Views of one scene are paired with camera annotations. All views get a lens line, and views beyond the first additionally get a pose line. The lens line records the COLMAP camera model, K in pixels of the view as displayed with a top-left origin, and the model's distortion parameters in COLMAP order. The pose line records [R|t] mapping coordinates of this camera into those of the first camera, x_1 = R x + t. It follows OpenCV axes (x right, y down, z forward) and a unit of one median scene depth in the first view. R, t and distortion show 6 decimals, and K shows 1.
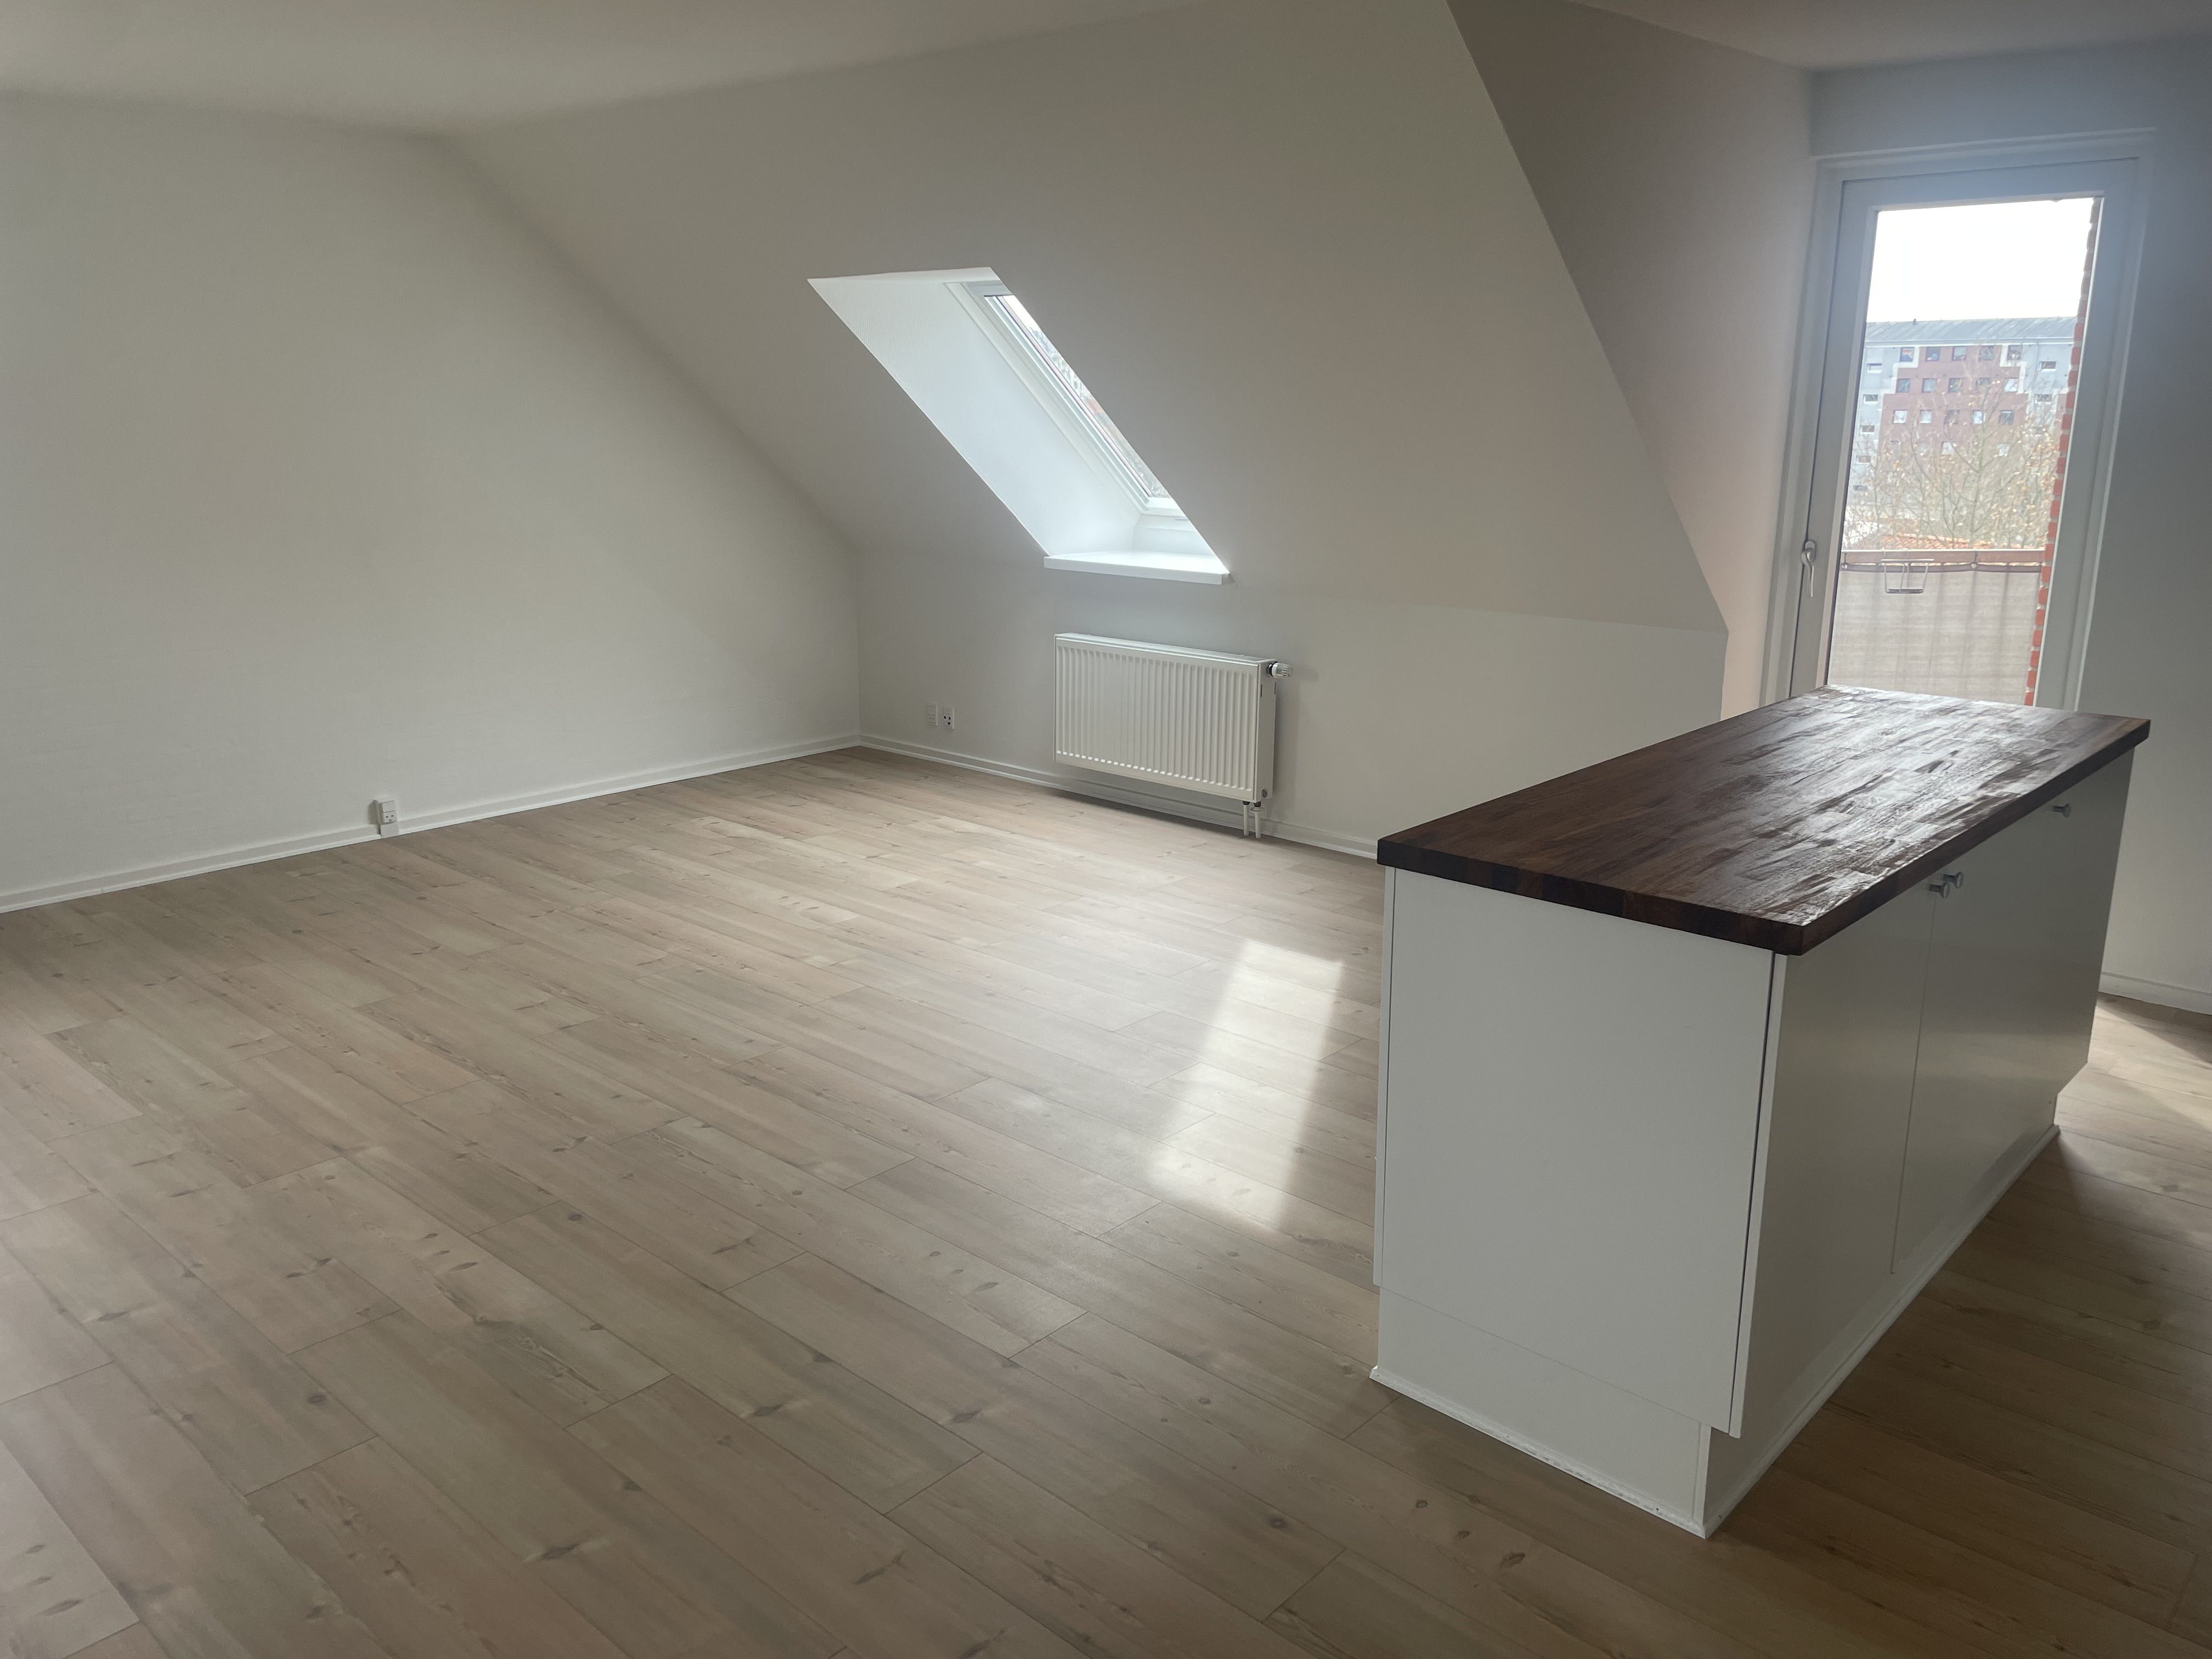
lens RADIAL K [[1646.2, 0, 1123.6], [0, 1646.2, 810.4], [0, 0, 1]] dist [0.044137, -0.032623]
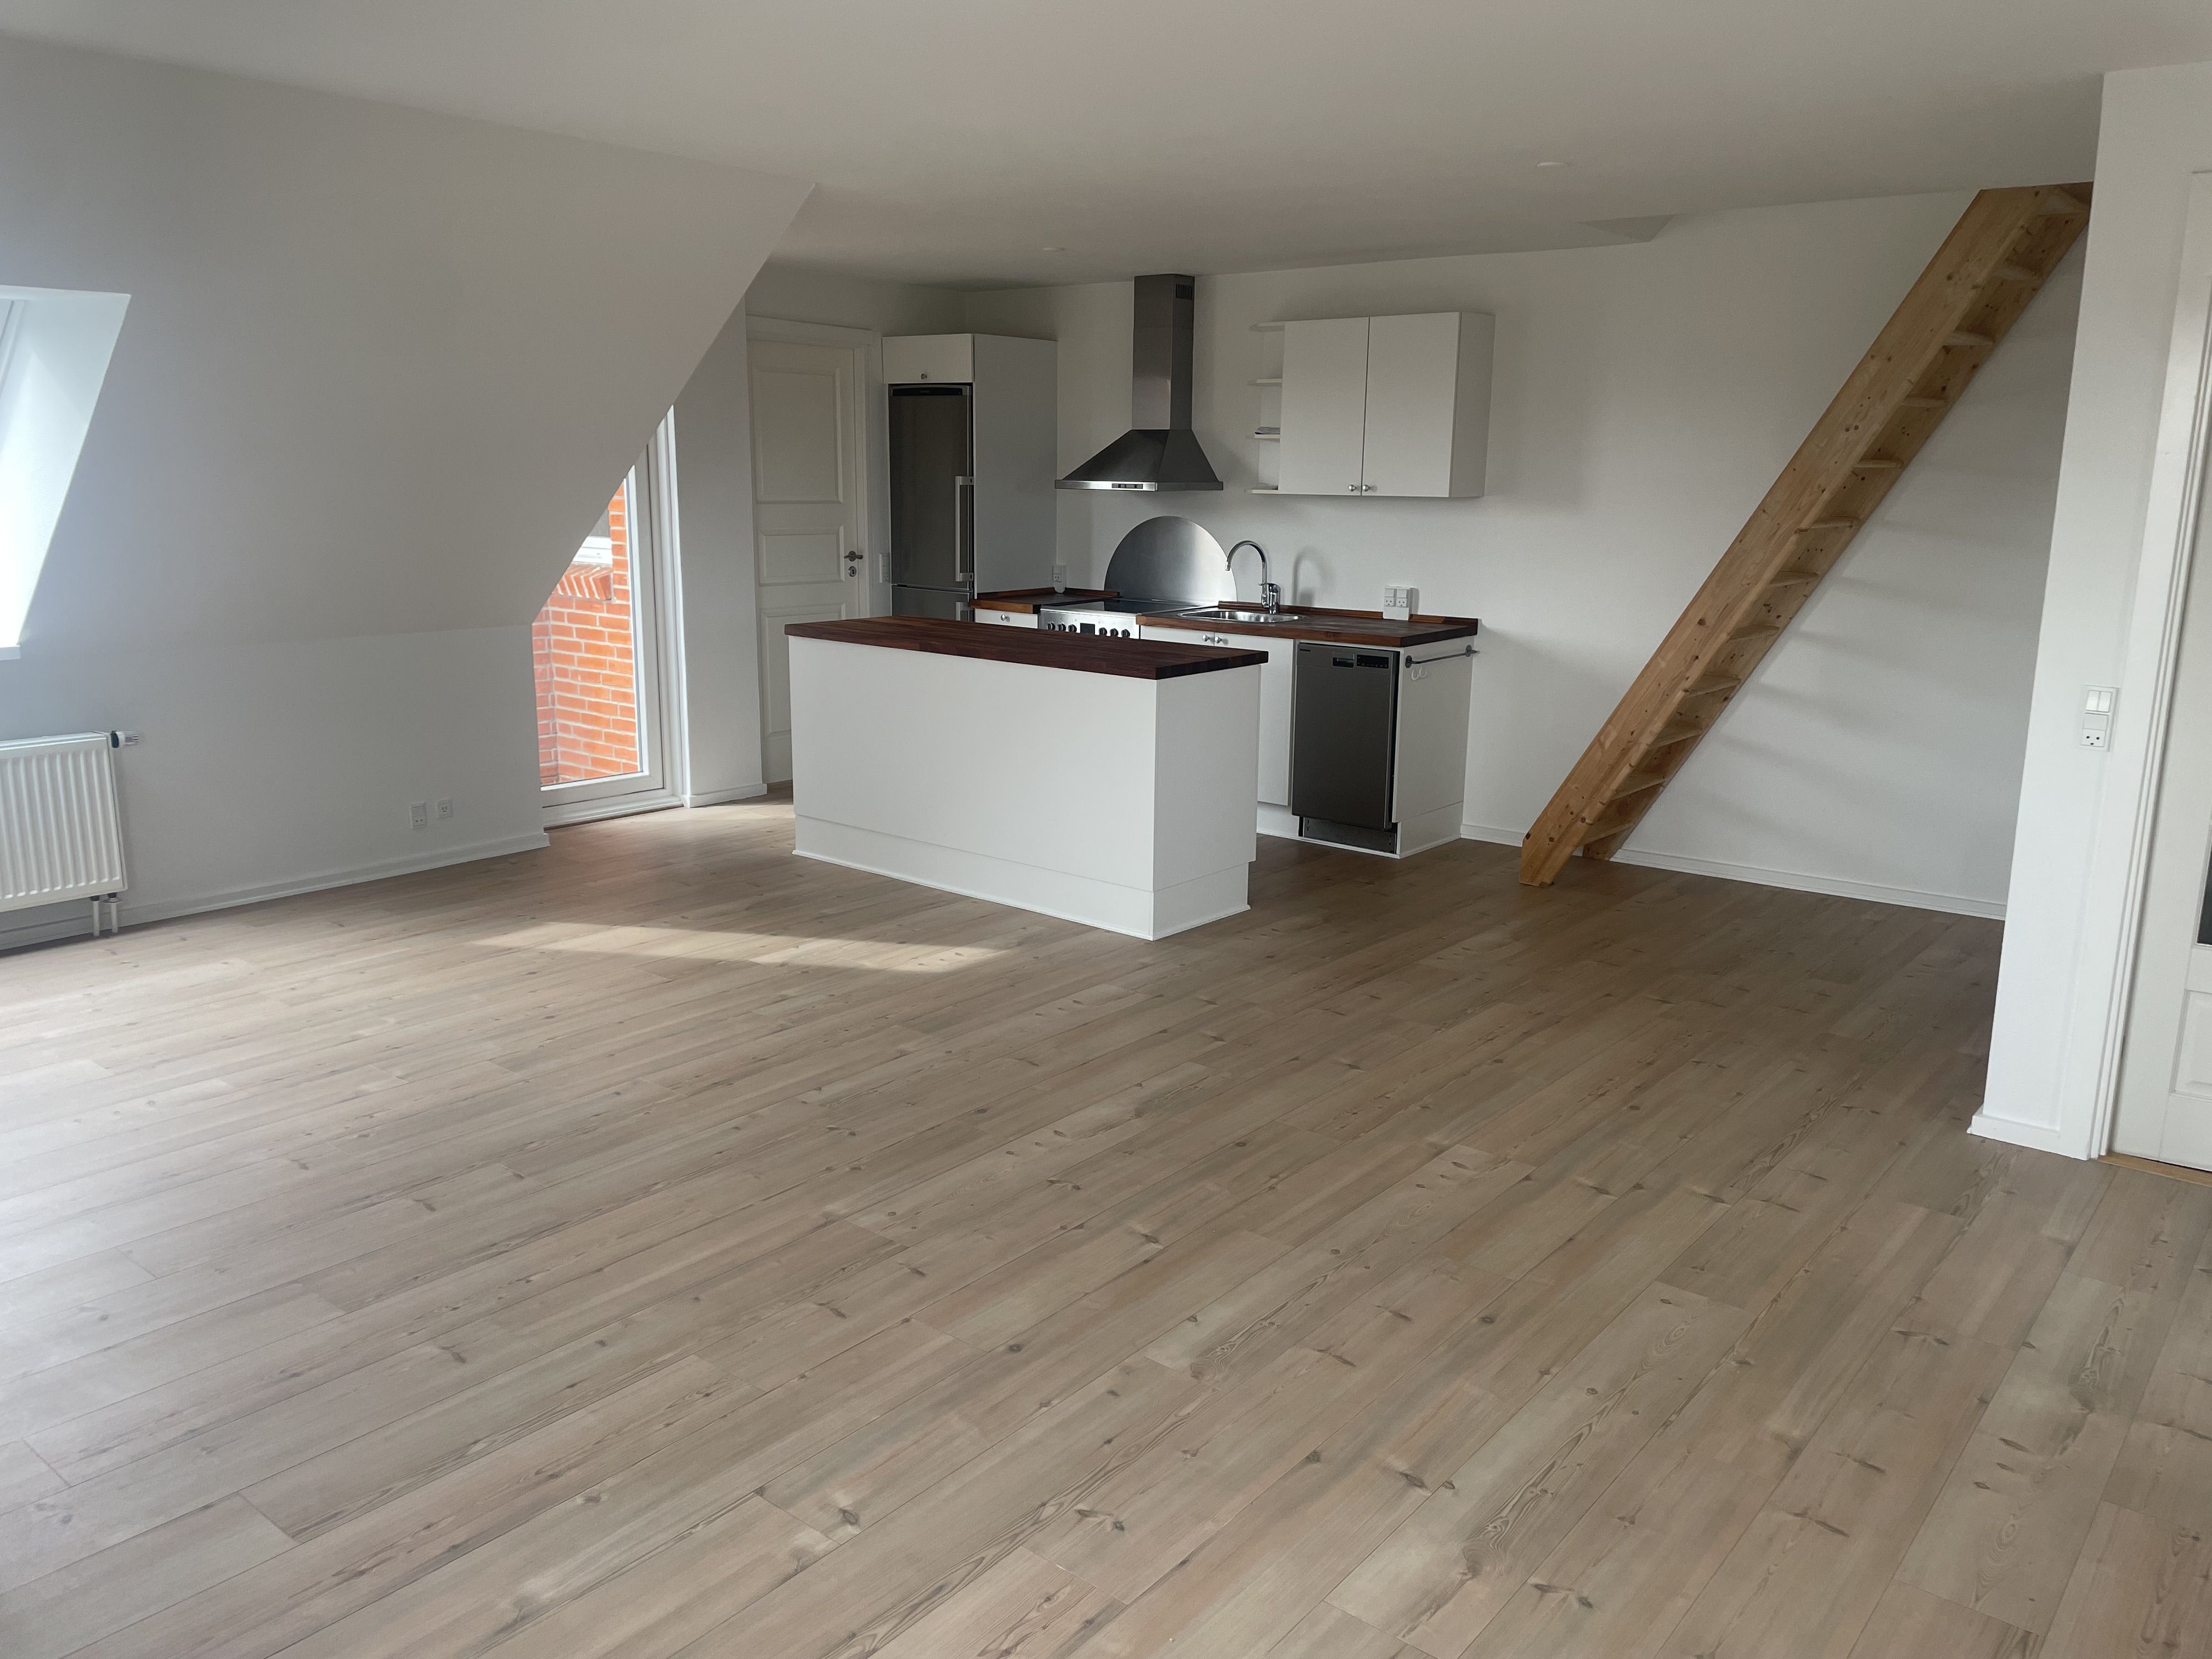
lens RADIAL K [[1646.2, 0, 1114.2], [0, 1646.2, 831.0], [0, 0, 1]] dist [0.044137, -0.032623]
pose [[-0.052106, -0.216412, 0.974911, -1.316138], [0.236732, 0.945734, 0.222588, -0.176111], [-0.970177, 0.242391, 0.001953, 0.759448]]
